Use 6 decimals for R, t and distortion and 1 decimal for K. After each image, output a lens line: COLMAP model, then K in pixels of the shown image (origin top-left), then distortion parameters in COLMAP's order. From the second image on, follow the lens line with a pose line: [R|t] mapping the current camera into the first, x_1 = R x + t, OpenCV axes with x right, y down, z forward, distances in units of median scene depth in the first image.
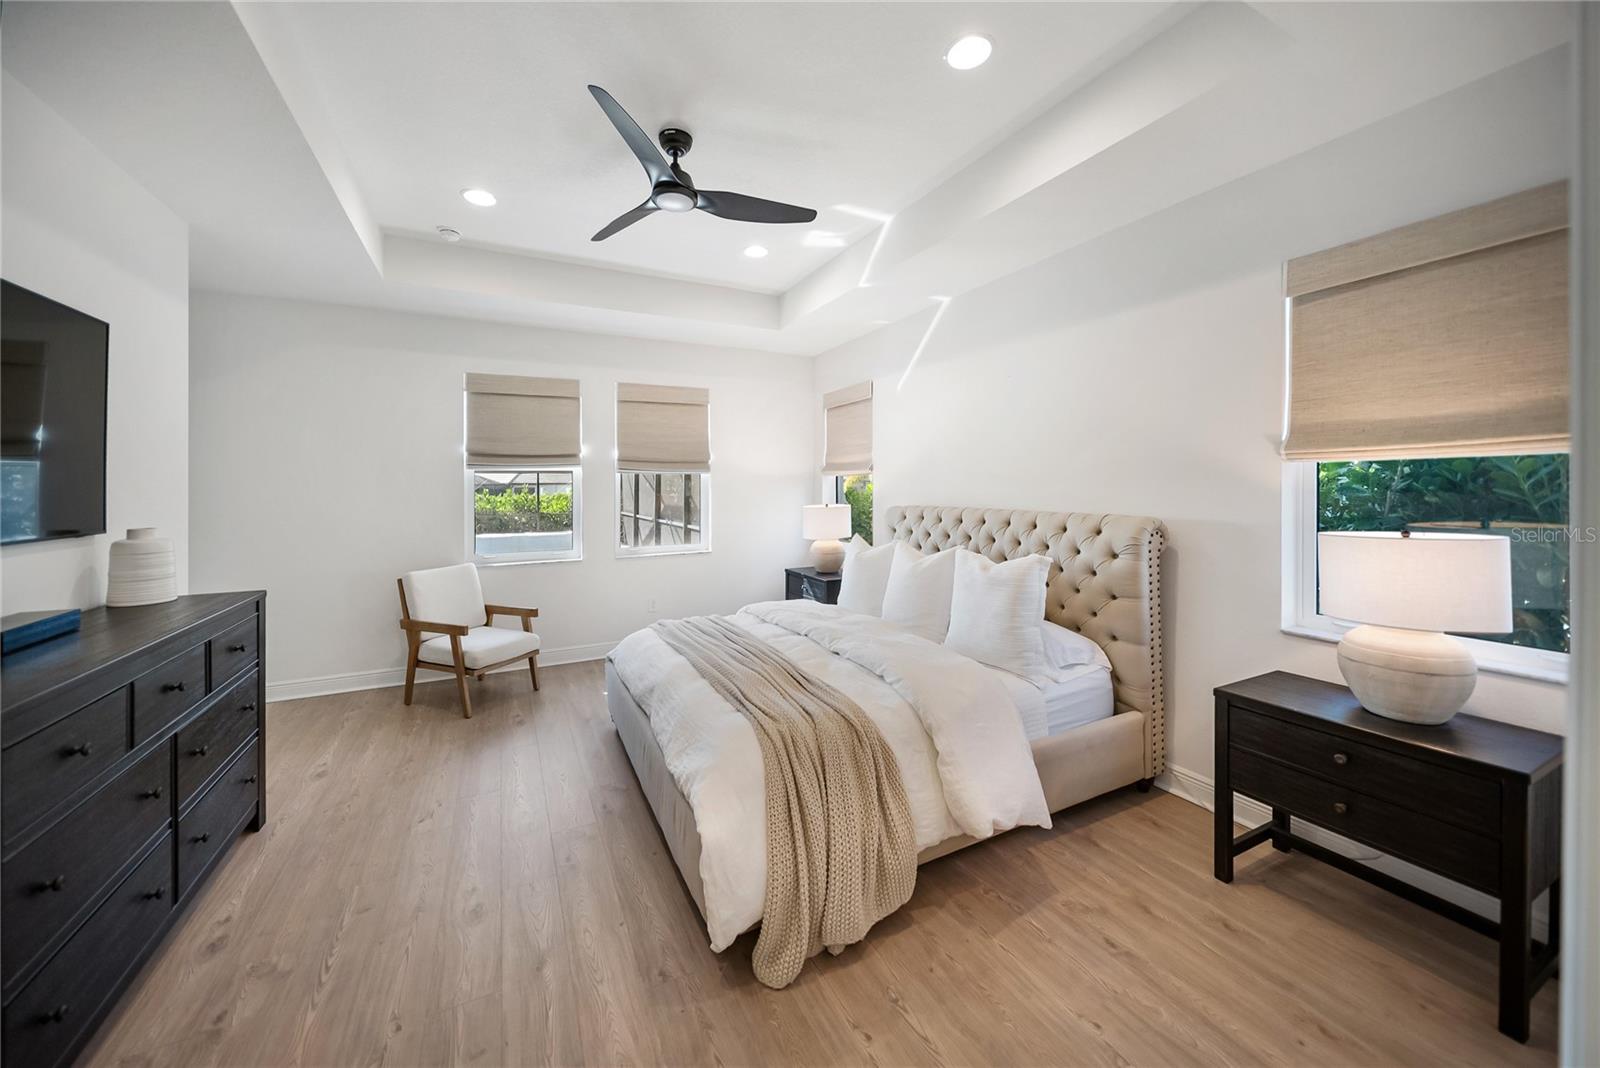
lens RADIAL K [[587.0, 0, 795.7], [0, 587.0, 484.0], [0, 0, 1]] dist [-0.000663, 0.000037]
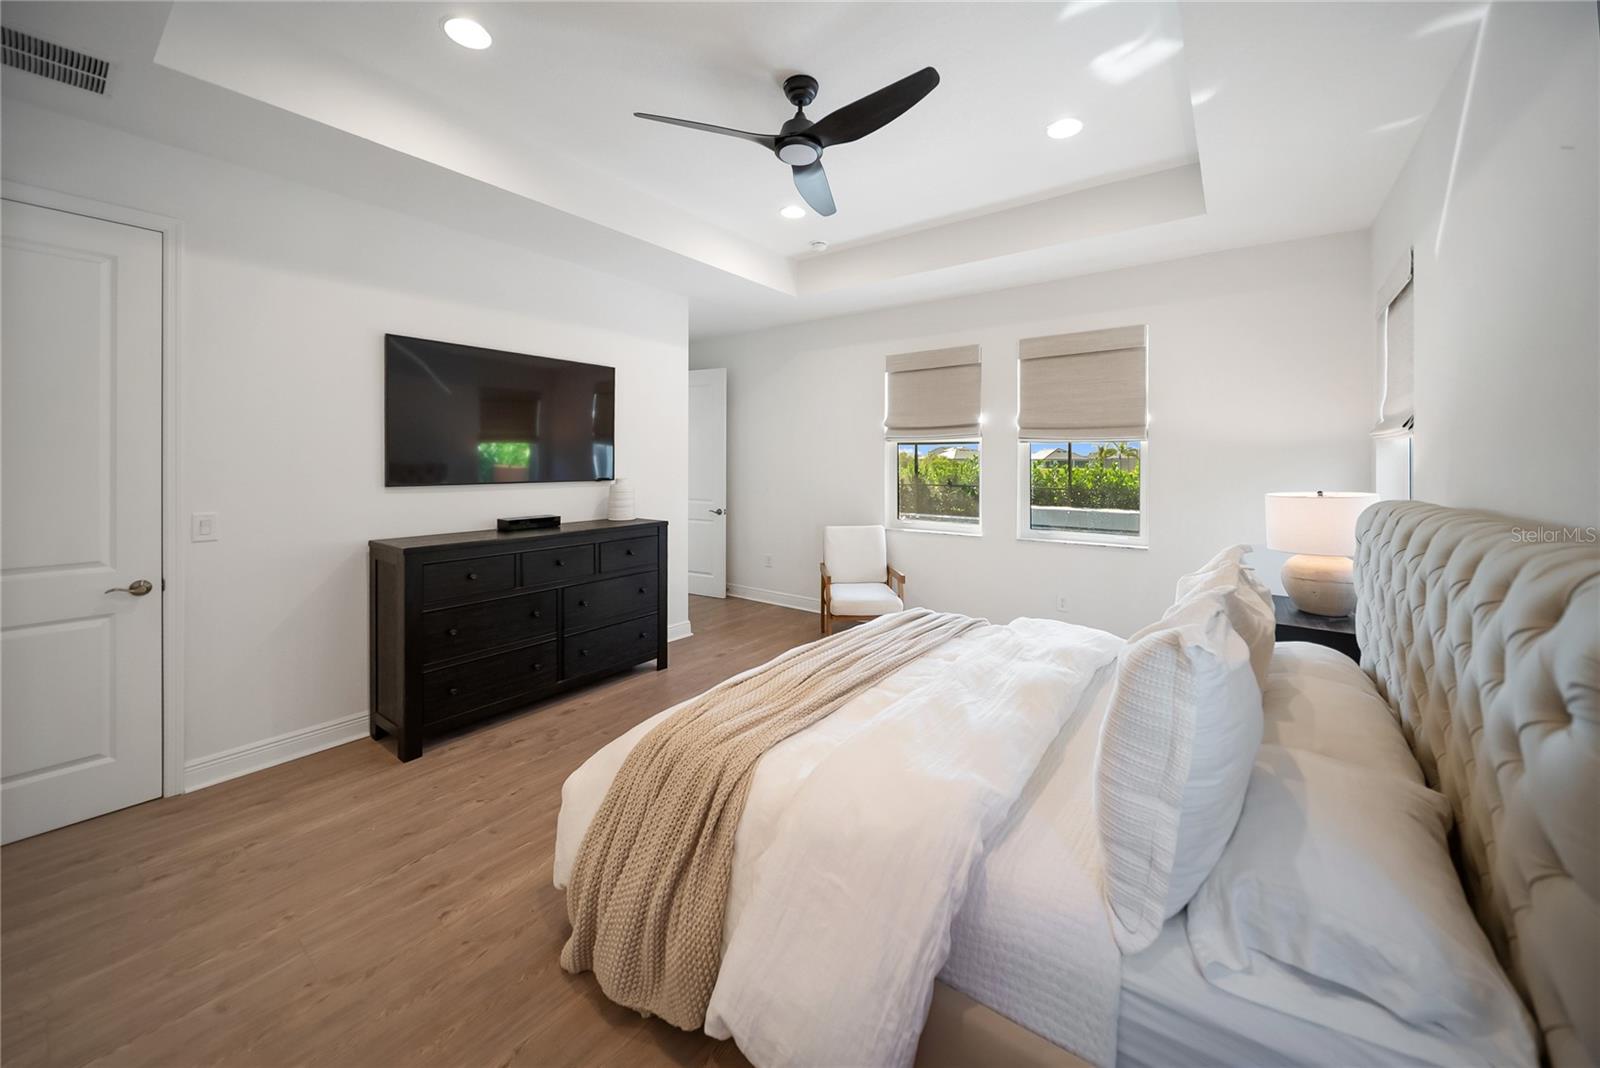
lens RADIAL K [[595.3, 0, 796.6], [0, 595.3, 460.9], [0, 0, 1]] dist [-0.000087, -0.000533]
pose [[0.437079, 0.011231, -0.899353, 0.388651], [-0.003484, 0.999936, 0.010794, -0.000449], [0.899417, -0.001585, 0.437090, 0.345351]]
